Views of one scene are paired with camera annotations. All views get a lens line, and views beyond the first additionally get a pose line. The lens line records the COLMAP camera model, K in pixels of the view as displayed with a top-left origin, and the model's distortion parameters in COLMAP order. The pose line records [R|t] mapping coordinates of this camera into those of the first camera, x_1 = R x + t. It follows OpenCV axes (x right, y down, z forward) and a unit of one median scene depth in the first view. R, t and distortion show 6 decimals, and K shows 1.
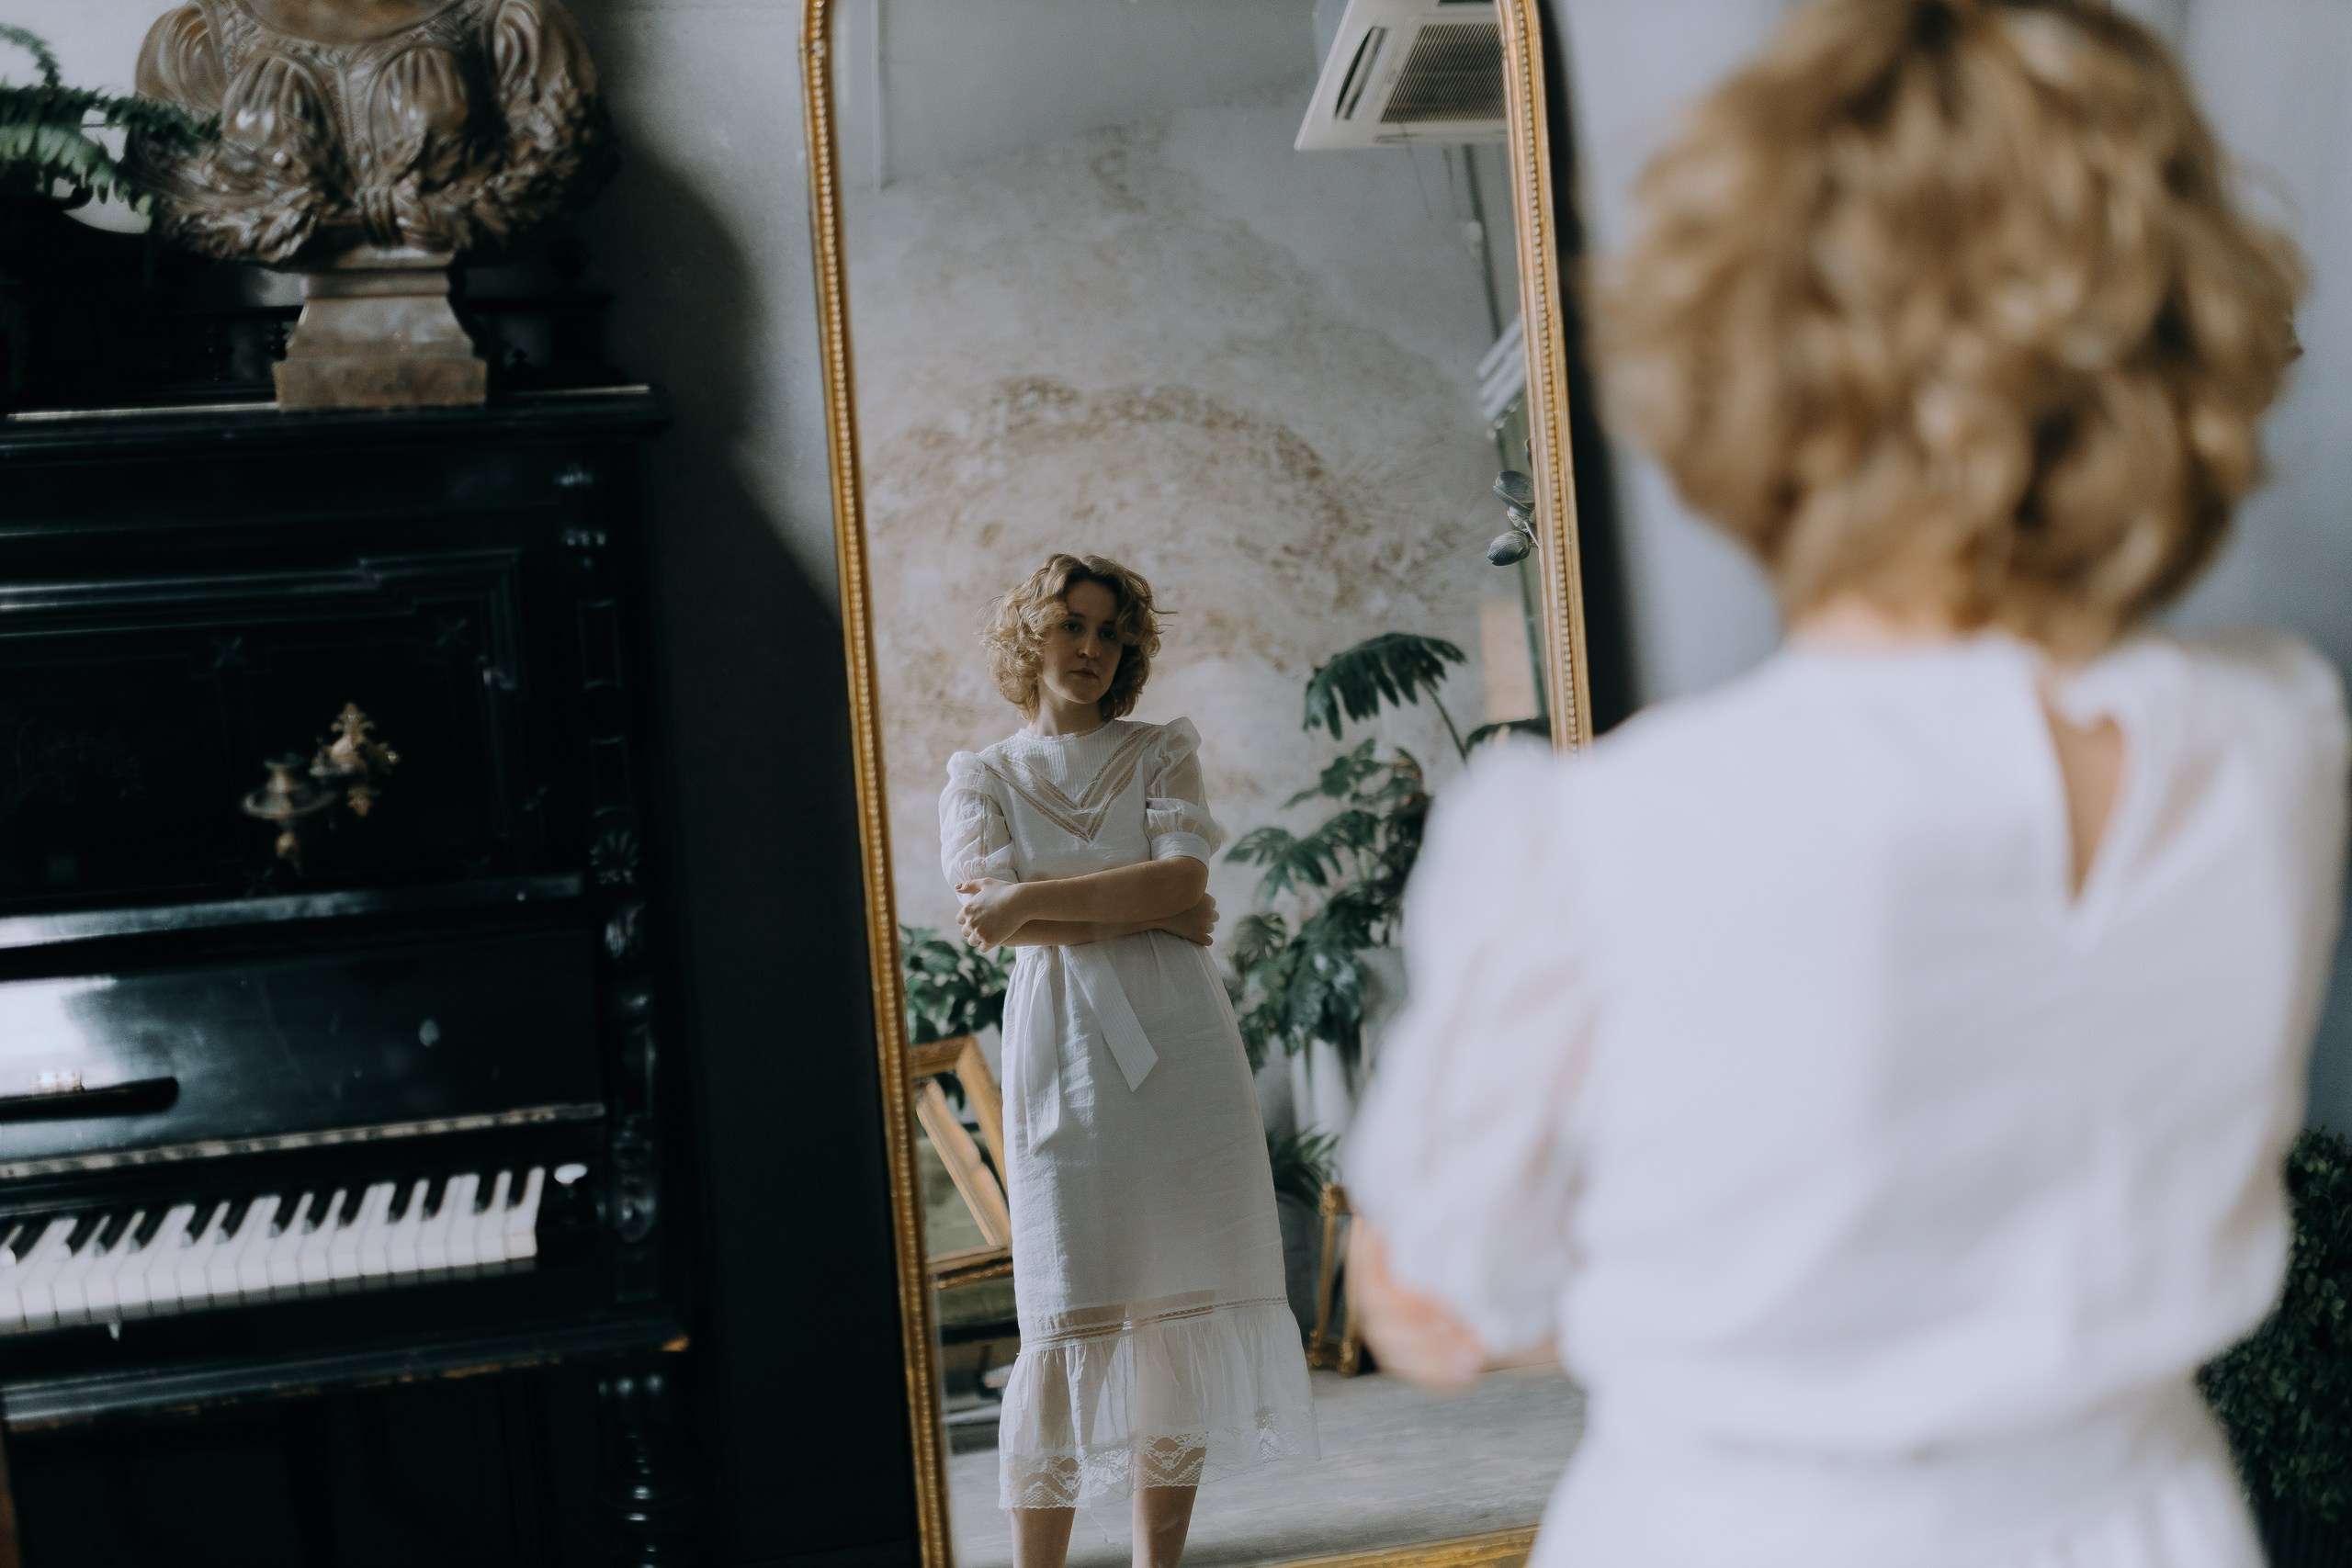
lens RADIAL K [[2329.5, 0, 1176.0], [0, 2329.5, 784.0], [0, 0, 1]] dist [-0.000886, -0.000289]
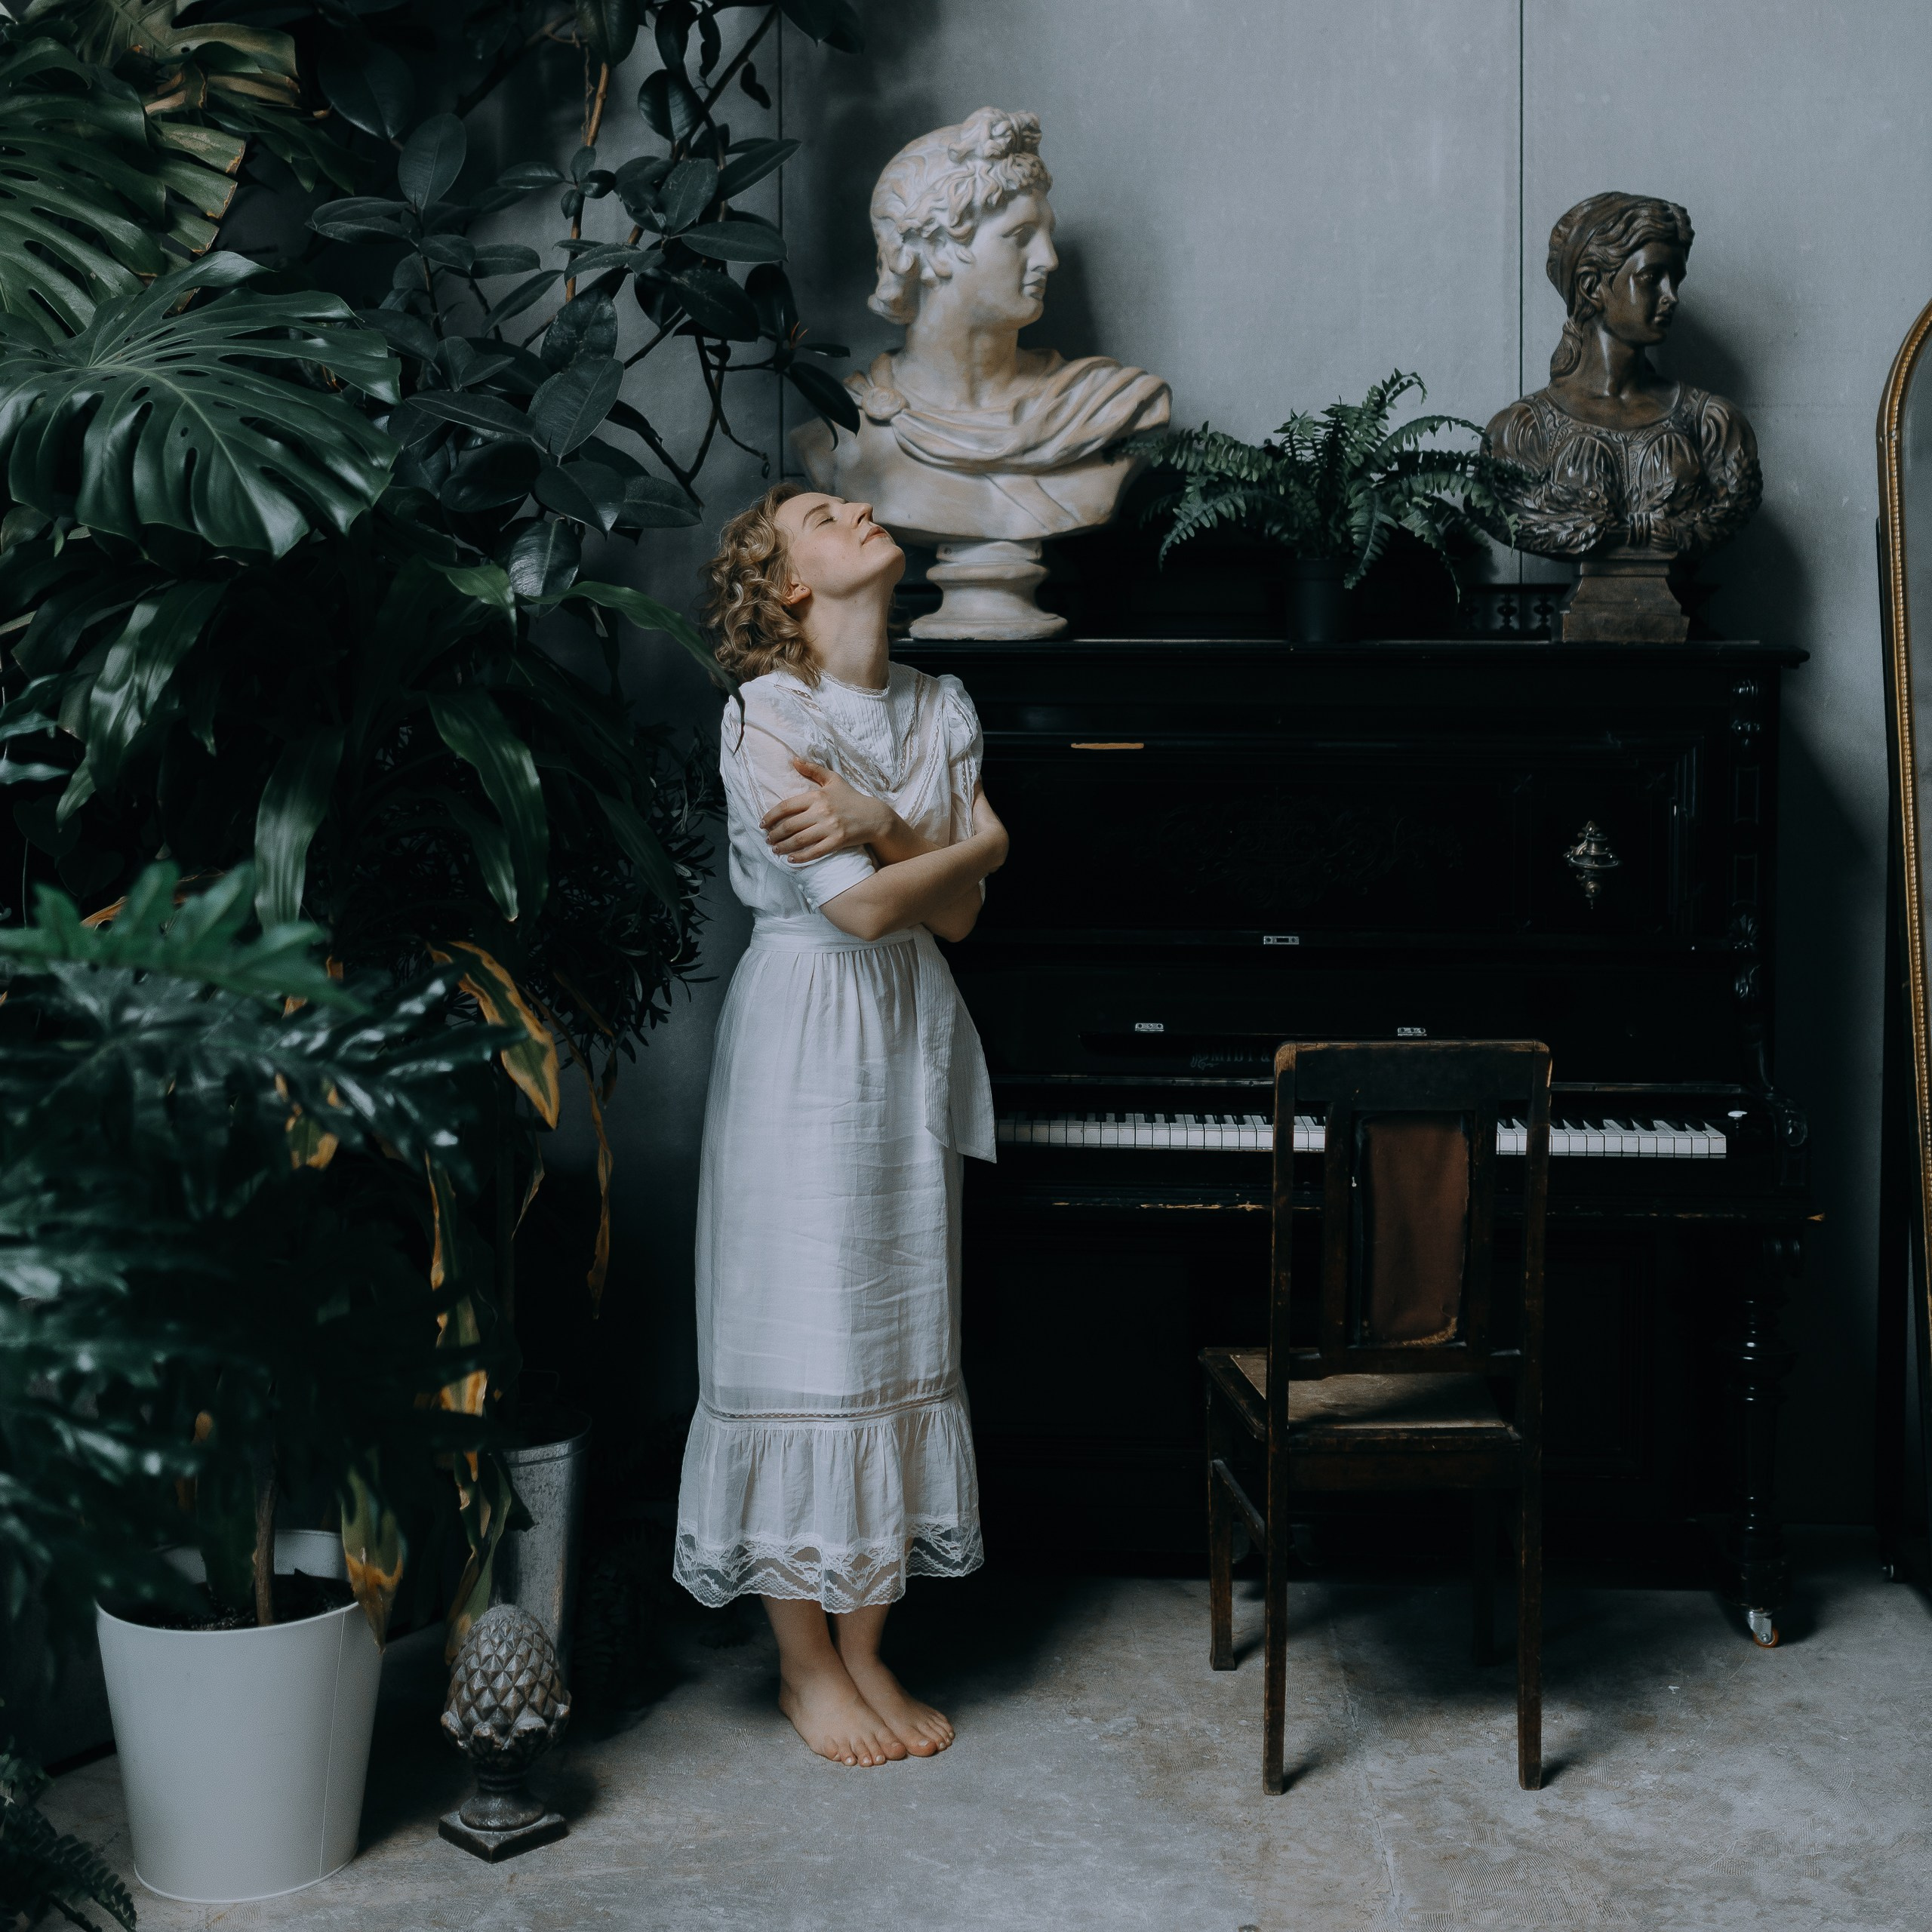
lens RADIAL K [[2857.0, 0, 968.7], [0, 2857.0, 621.6], [0, 0, 1]] dist [0.020982, 0.009720]
pose [[0.968492, 0.034030, -0.246708, -0.220394], [-0.087044, 0.974397, -0.207300, 0.213297], [0.233337, 0.222242, 0.946658, -0.770265]]
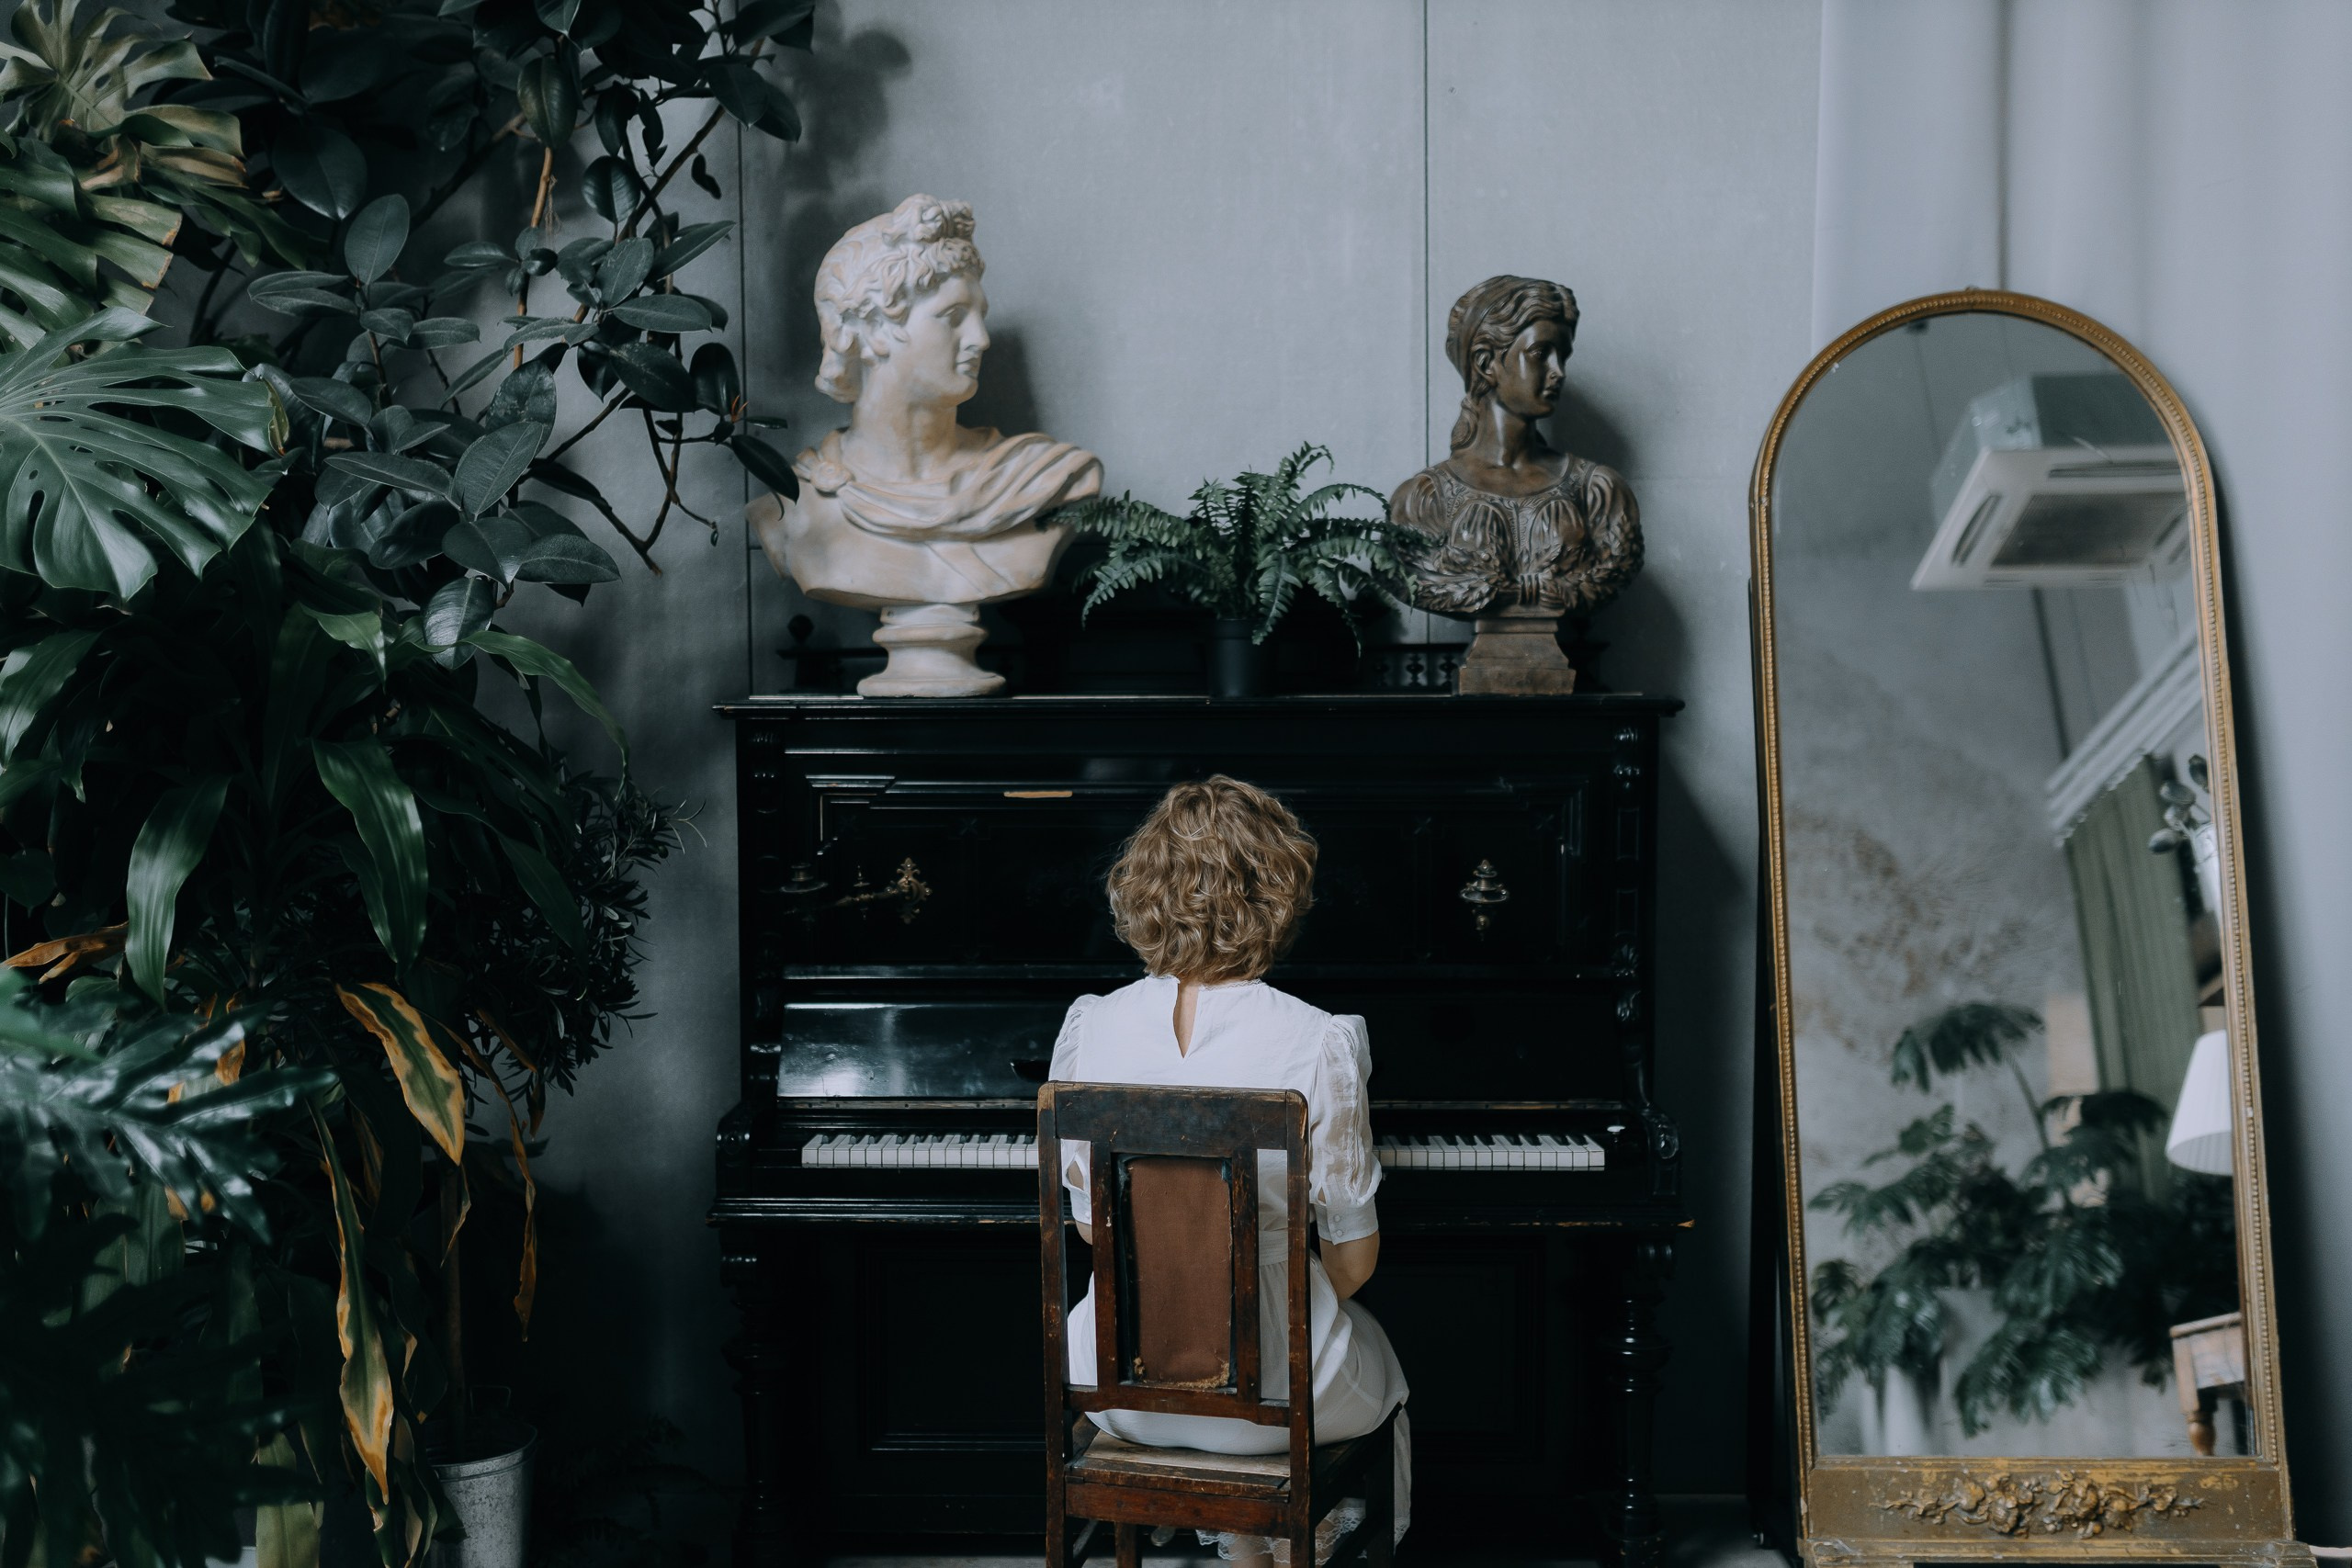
lens RADIAL K [[2352.4, 0, 1138.4], [0, 2352.4, 780.9], [0, 0, 1]] dist [0.016349, 0.017059]
pose [[0.976616, 0.033277, -0.212402, -0.180659], [-0.072978, 0.980601, -0.181920, 0.188624], [0.202228, 0.193167, 0.960099, -0.576484]]
